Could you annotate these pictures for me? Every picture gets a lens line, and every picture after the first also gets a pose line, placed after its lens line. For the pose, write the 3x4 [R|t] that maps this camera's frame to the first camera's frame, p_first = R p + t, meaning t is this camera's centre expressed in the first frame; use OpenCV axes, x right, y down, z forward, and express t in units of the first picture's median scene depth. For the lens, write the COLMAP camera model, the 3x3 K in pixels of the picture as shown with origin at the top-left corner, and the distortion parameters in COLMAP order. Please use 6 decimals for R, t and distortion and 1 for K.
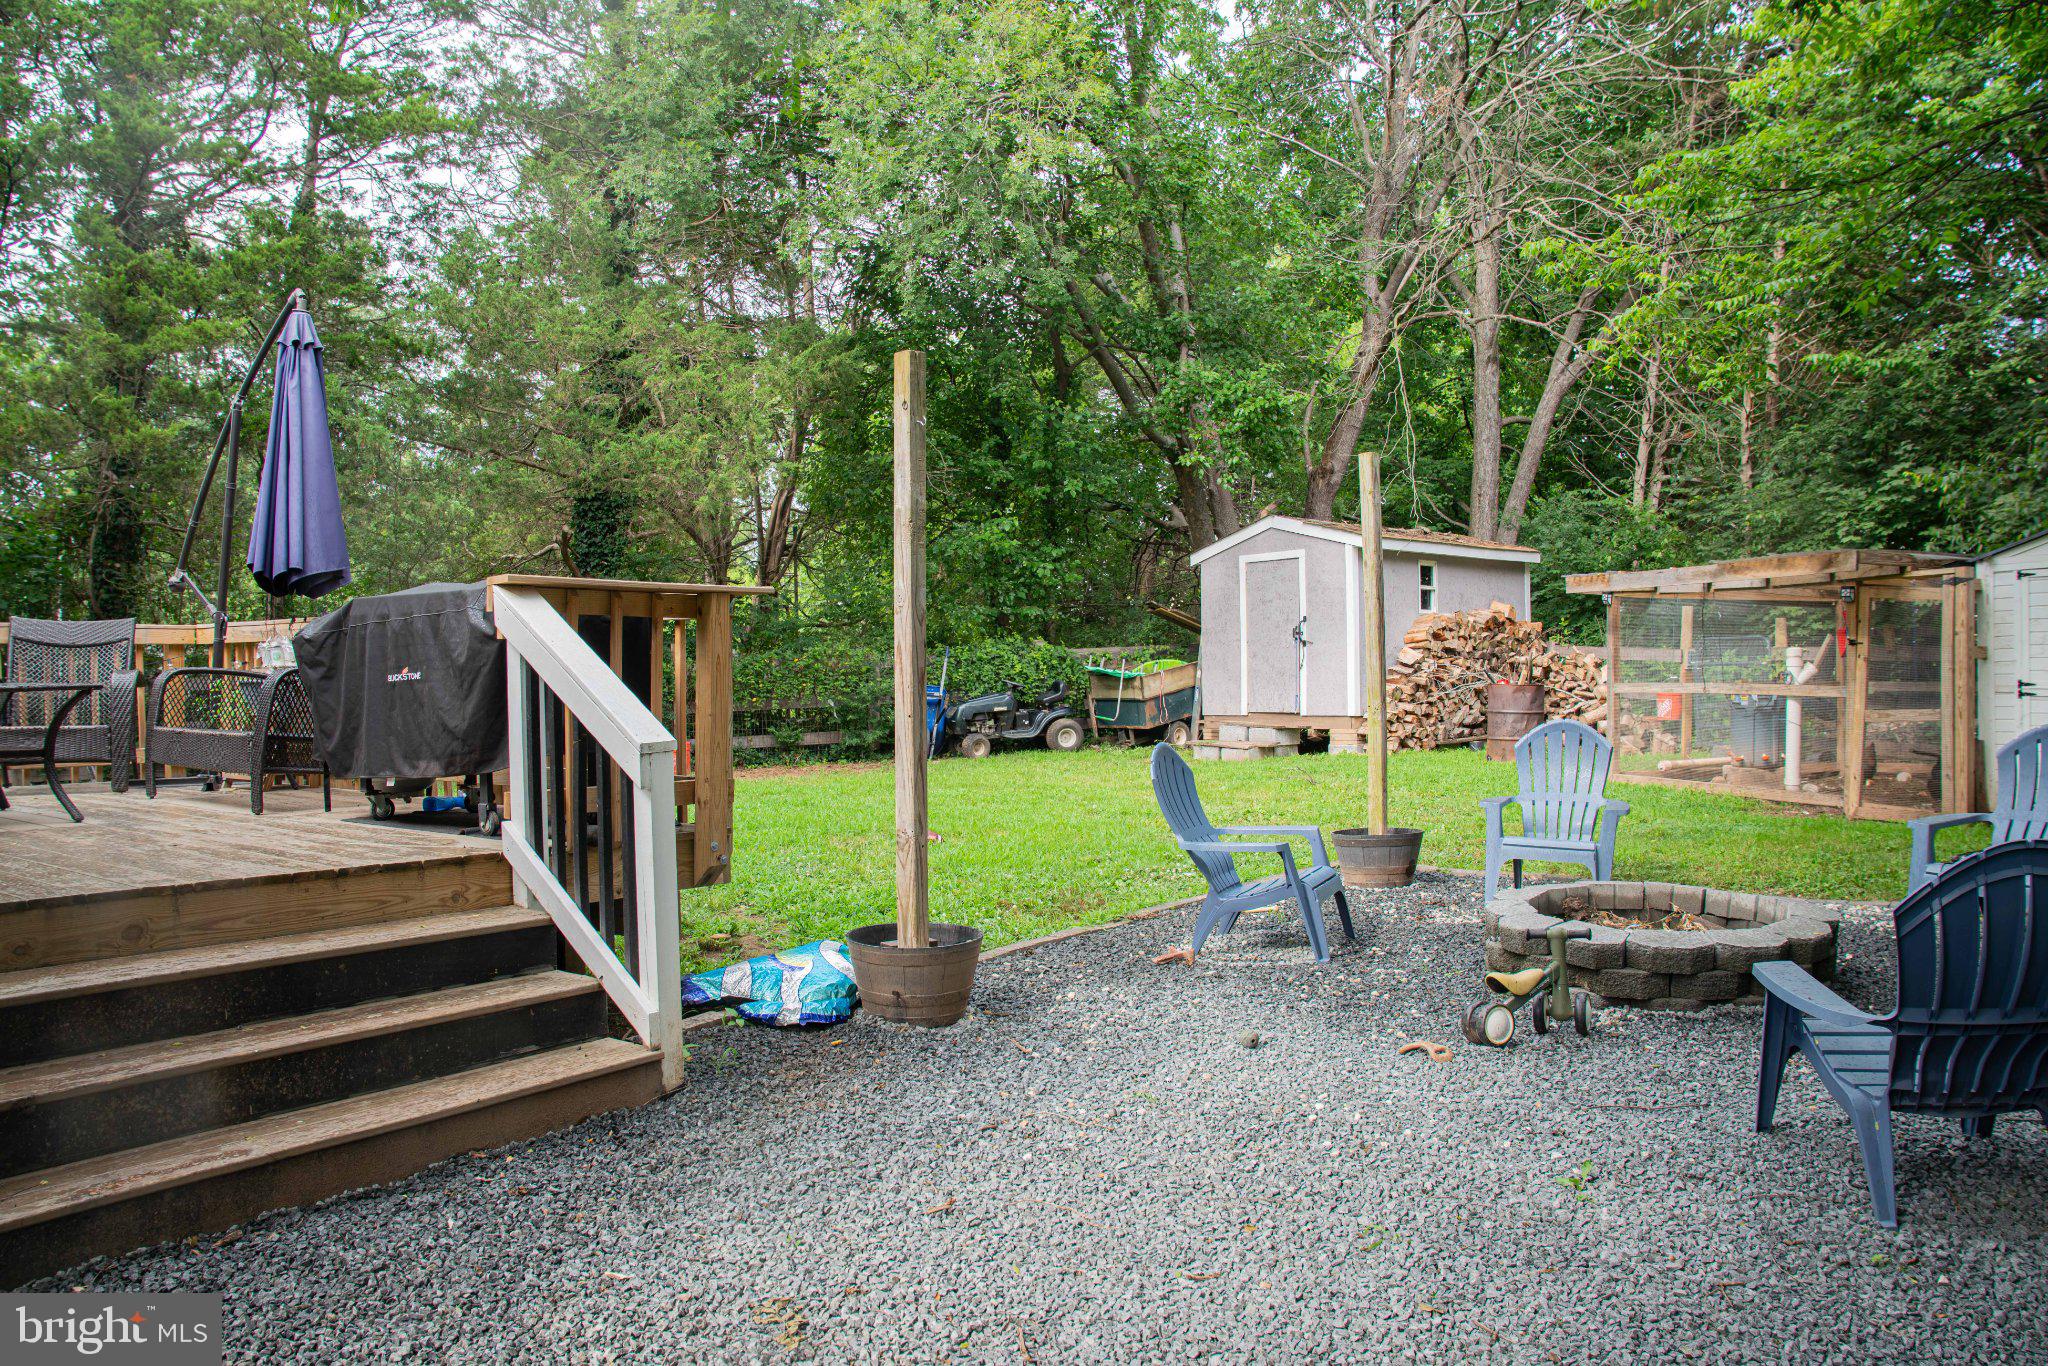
lens RADIAL K [[1405.4, 0, 1024.0], [0, 1405.4, 683.0], [0, 0, 1]] dist [-0.130996, 0.088676]
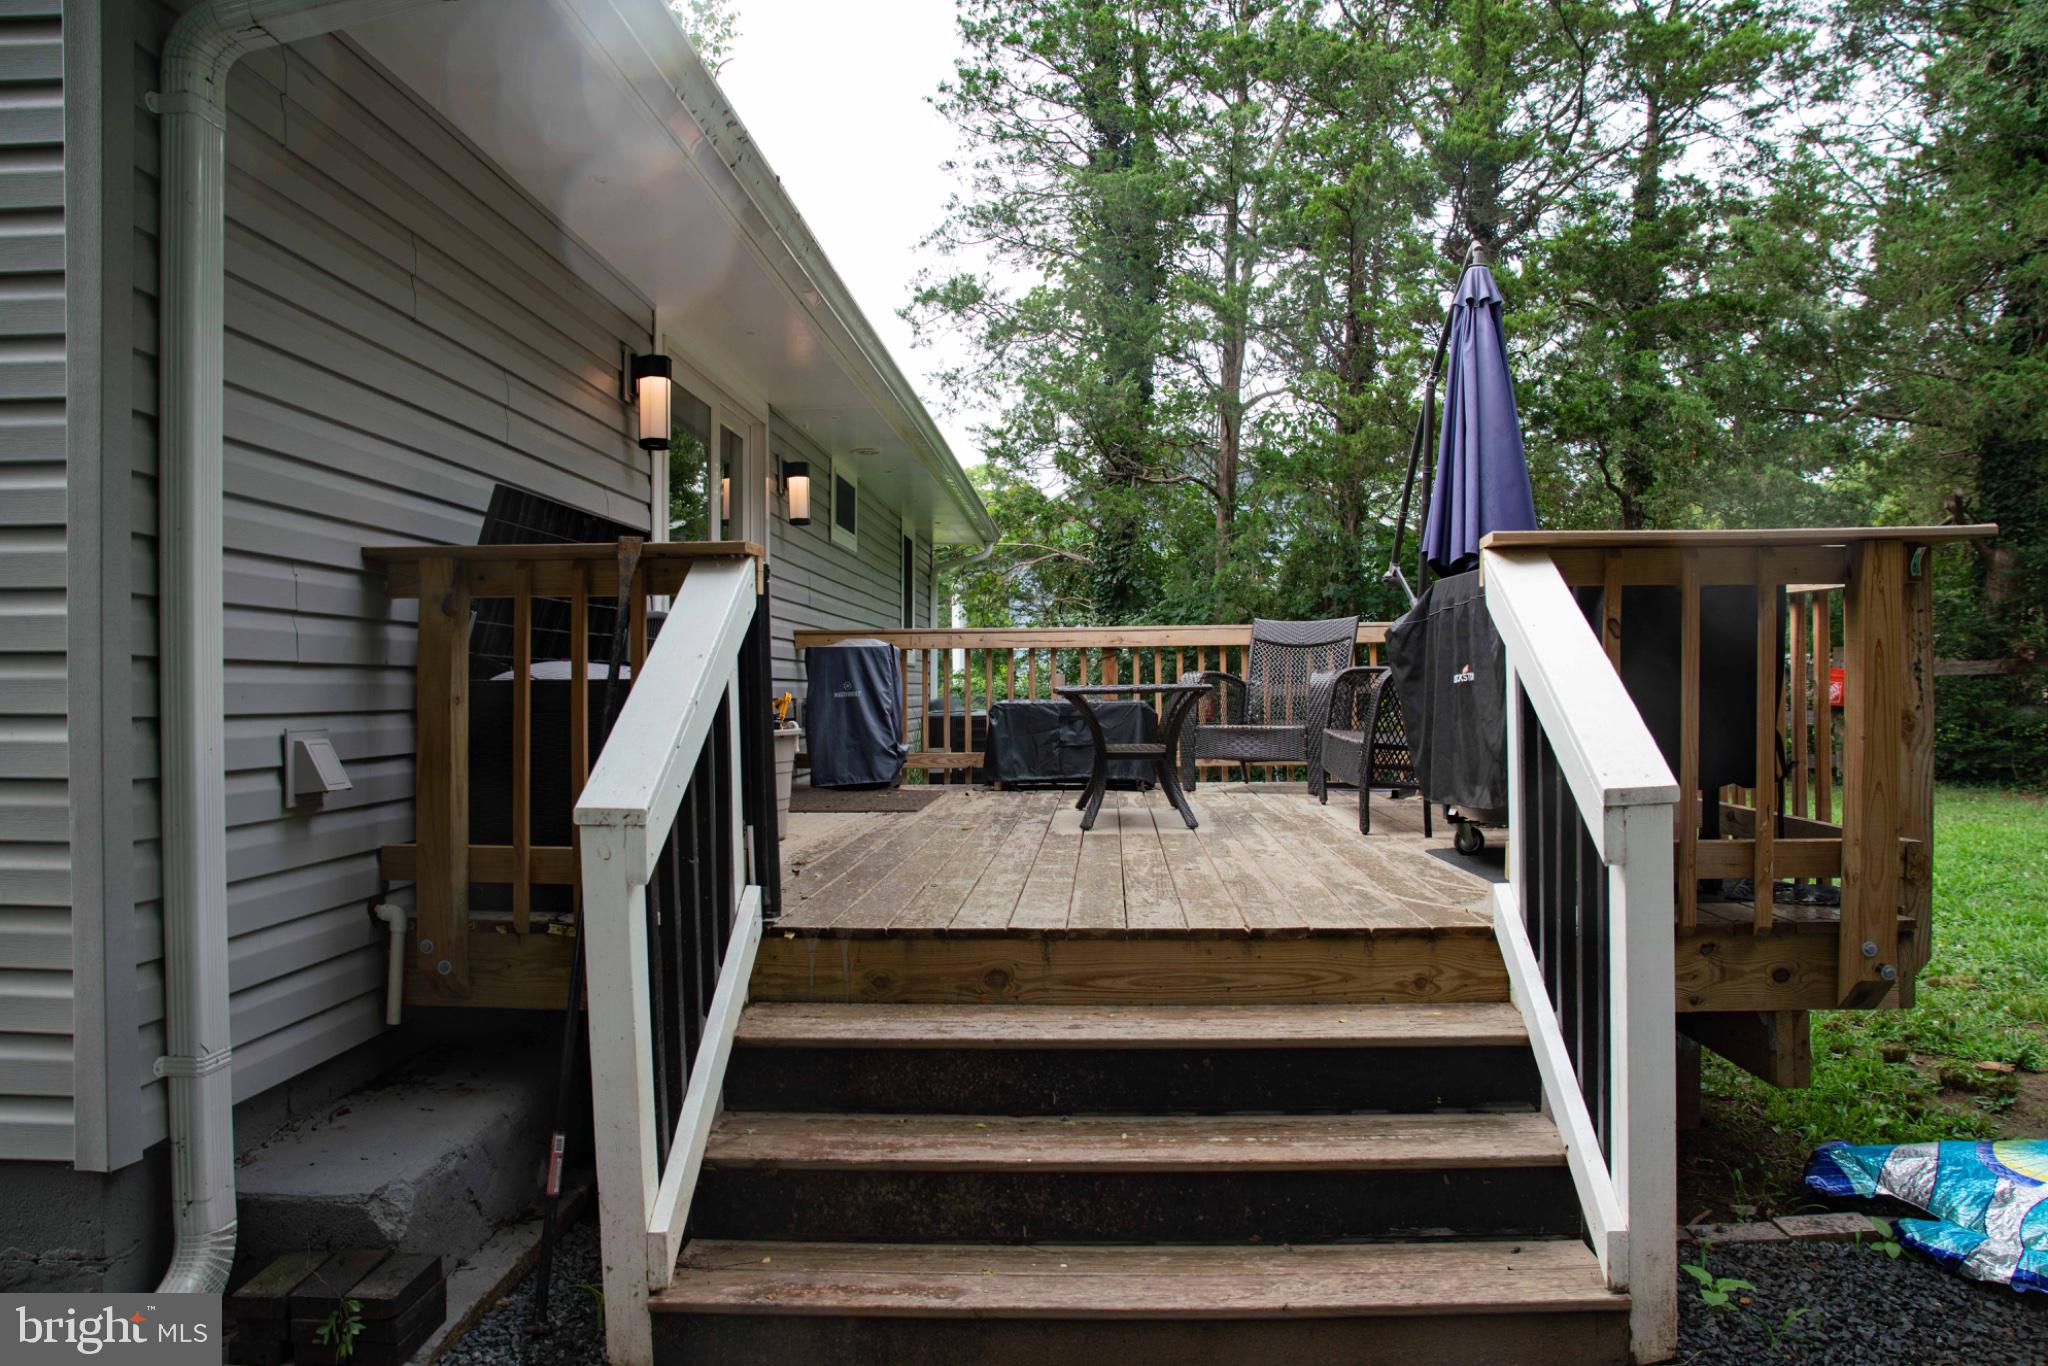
lens RADIAL K [[1405.4, 0, 1024.0], [0, 1405.4, 683.0], [0, 0, 1]] dist [-0.130996, 0.088676]
pose [[0.566058, -0.000557, -0.824365, 0.068543], [0.003618, 0.999992, 0.001808, -0.004297], [0.824358, -0.004006, 0.566055, 0.402798]]
